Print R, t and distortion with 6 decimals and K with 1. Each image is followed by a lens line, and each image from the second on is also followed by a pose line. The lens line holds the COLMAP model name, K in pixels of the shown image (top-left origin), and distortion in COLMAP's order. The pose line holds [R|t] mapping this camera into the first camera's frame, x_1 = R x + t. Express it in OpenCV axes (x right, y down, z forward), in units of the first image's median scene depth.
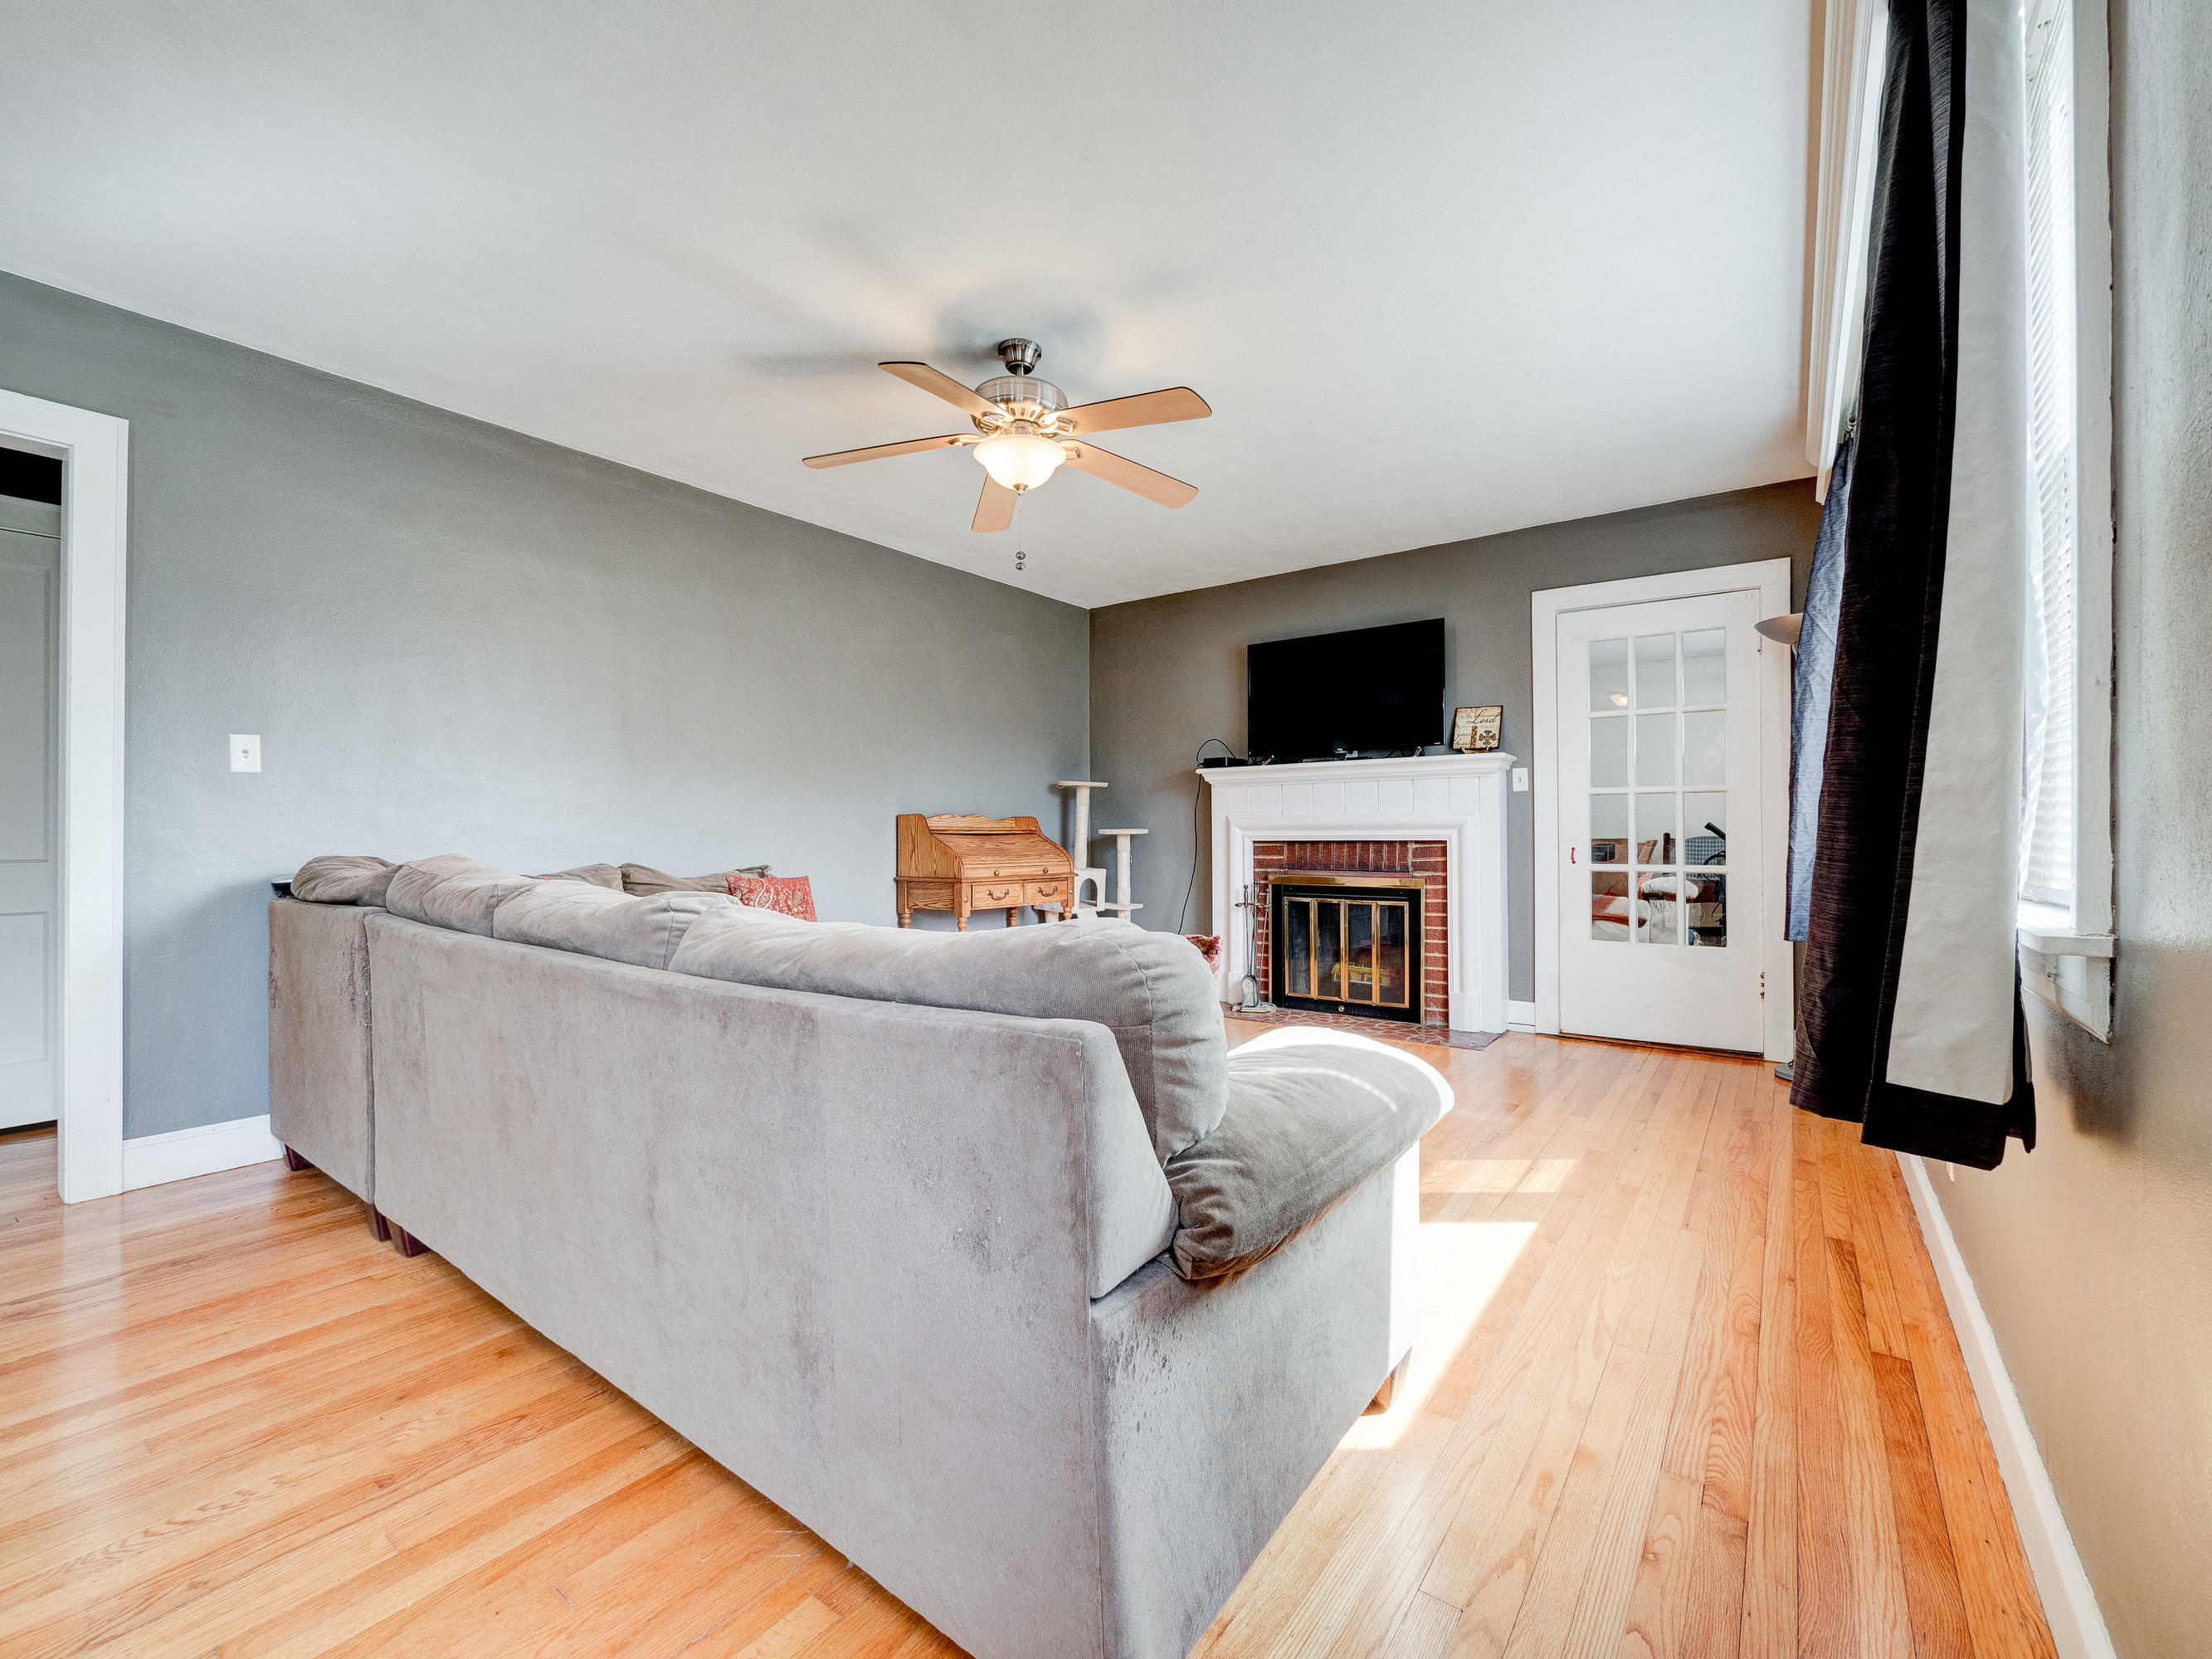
lens RADIAL K [[948.4, 0, 1106.0], [0, 948.4, 829.5], [0, 0, 1]] dist [-0.002270, -0.000216]
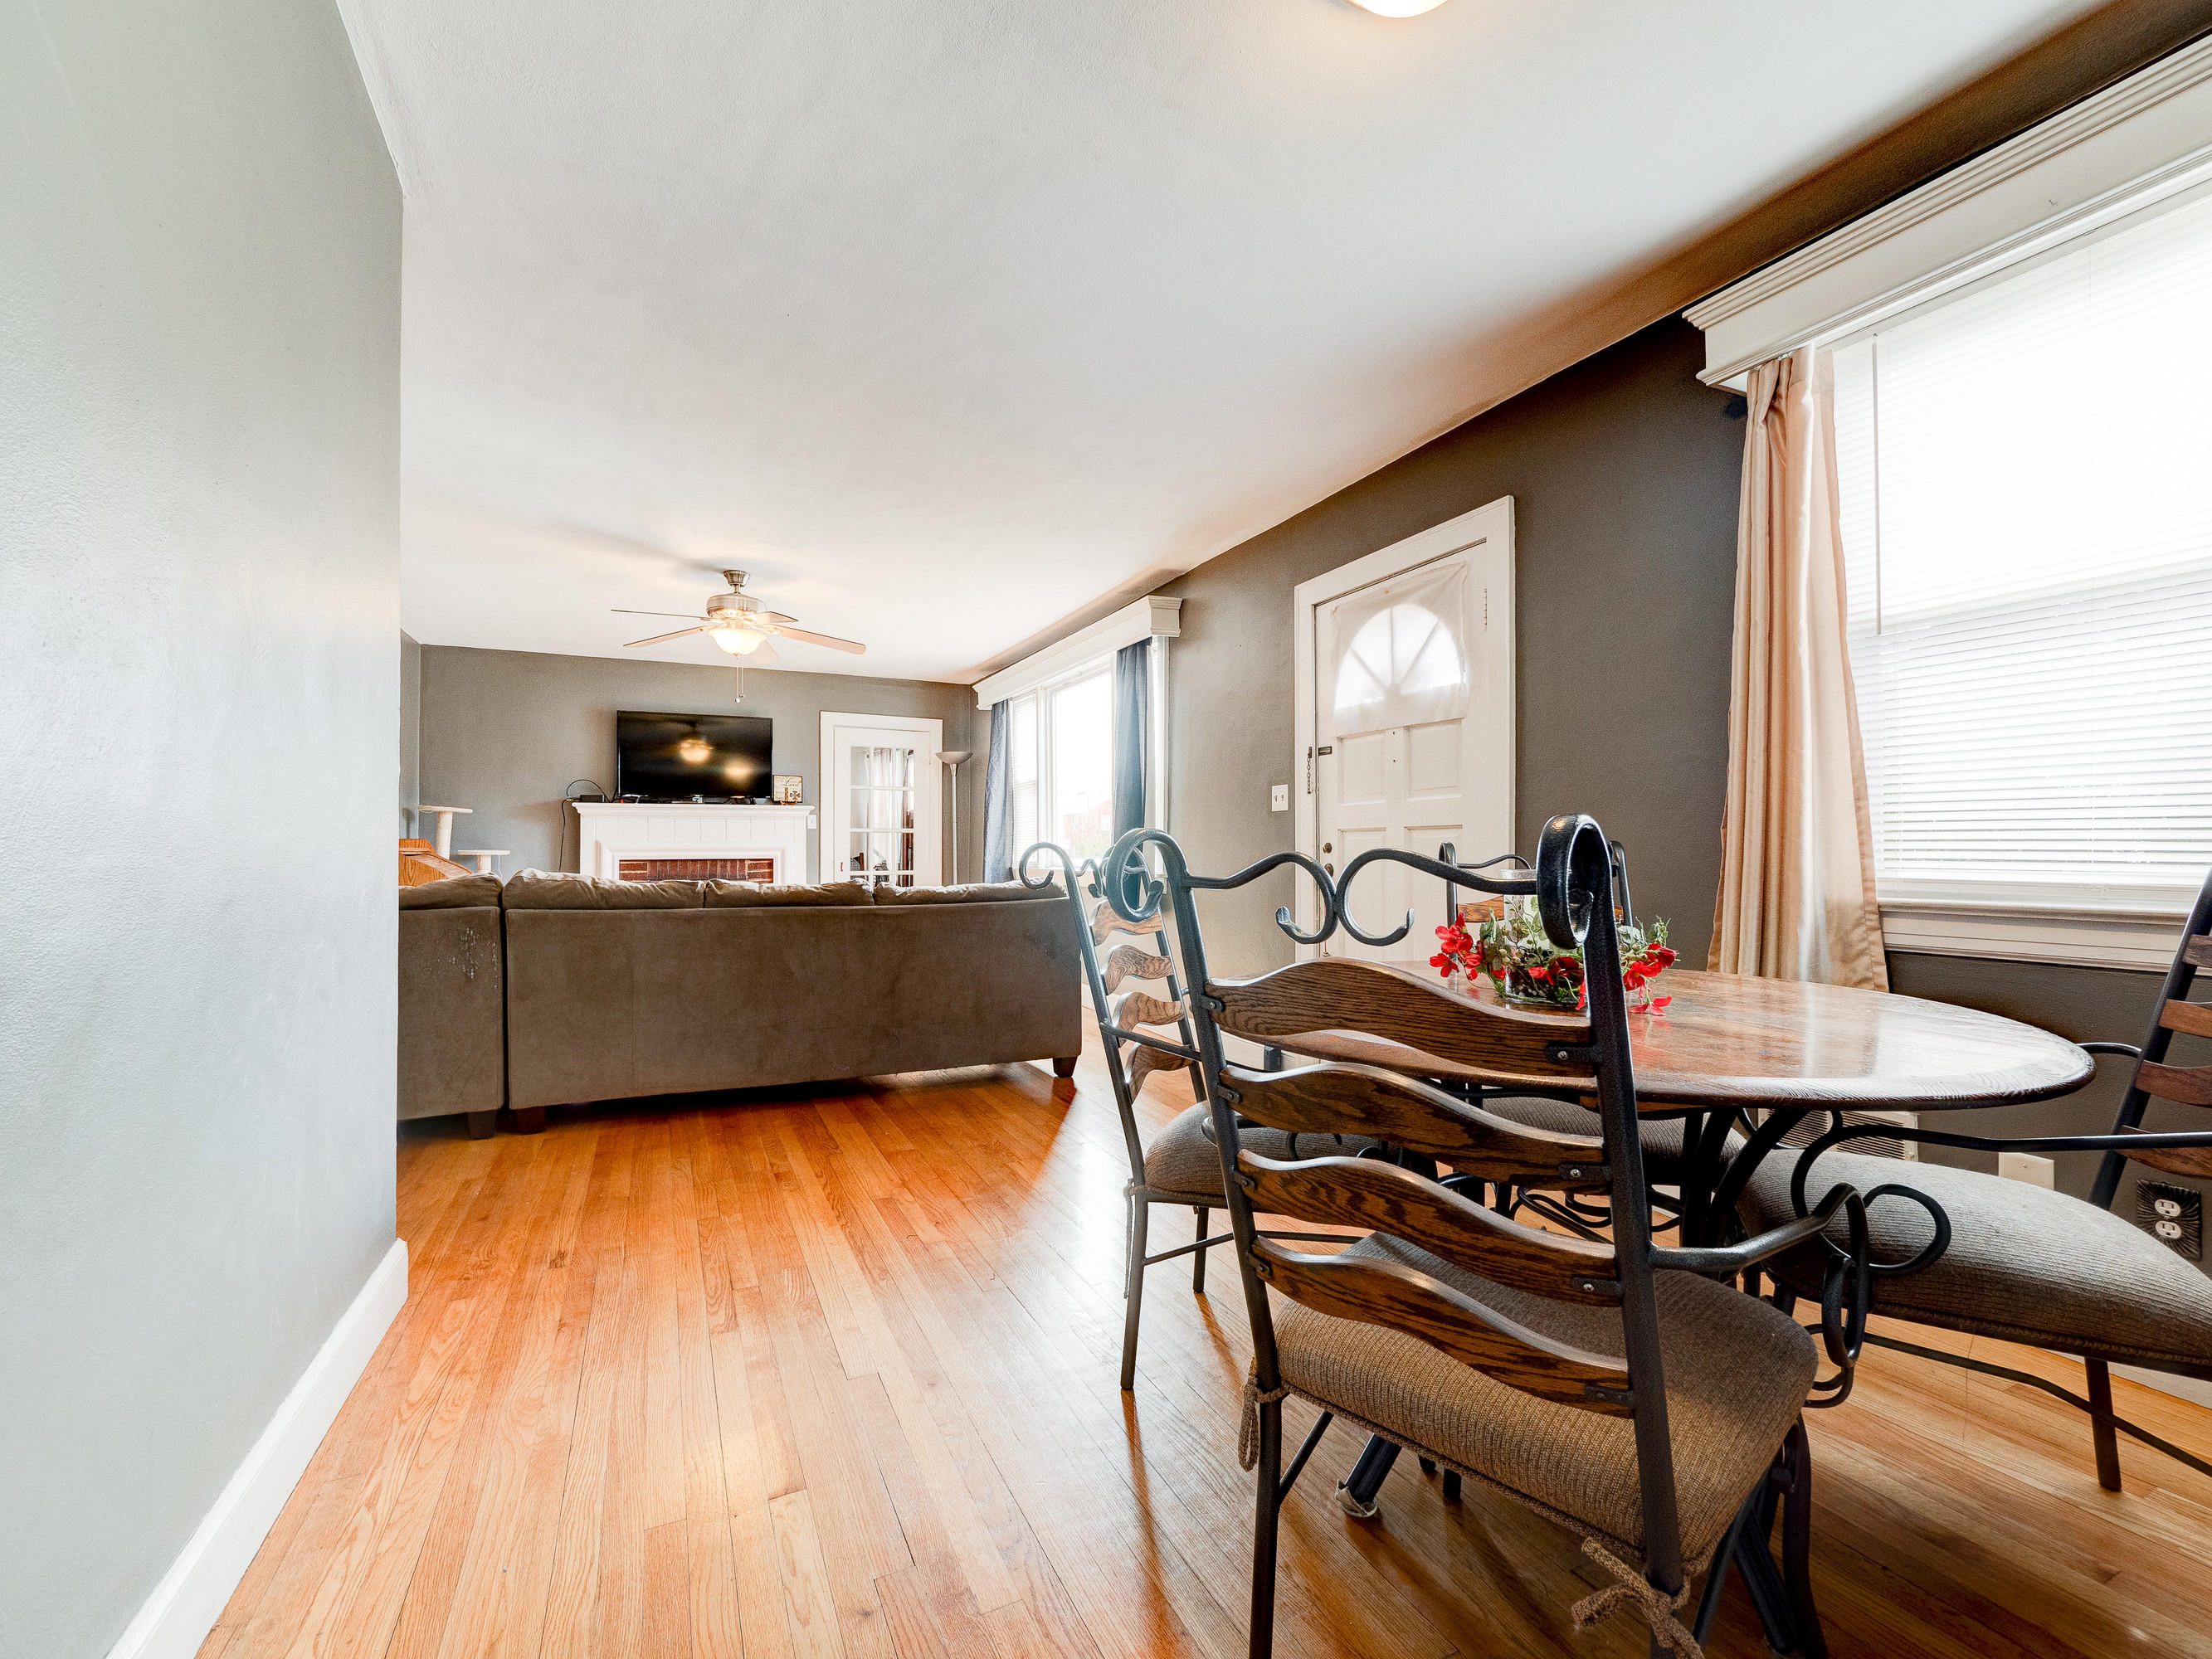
lens RADIAL K [[948.4, 0, 1106.0], [0, 948.4, 829.5], [0, 0, 1]] dist [-0.002270, -0.000216]
pose [[0.475640, 0.023246, 0.879333, -0.780340], [0.000897, 0.999637, -0.026911, 0.006286], [-0.879639, 0.013589, 0.475447, -0.251407]]
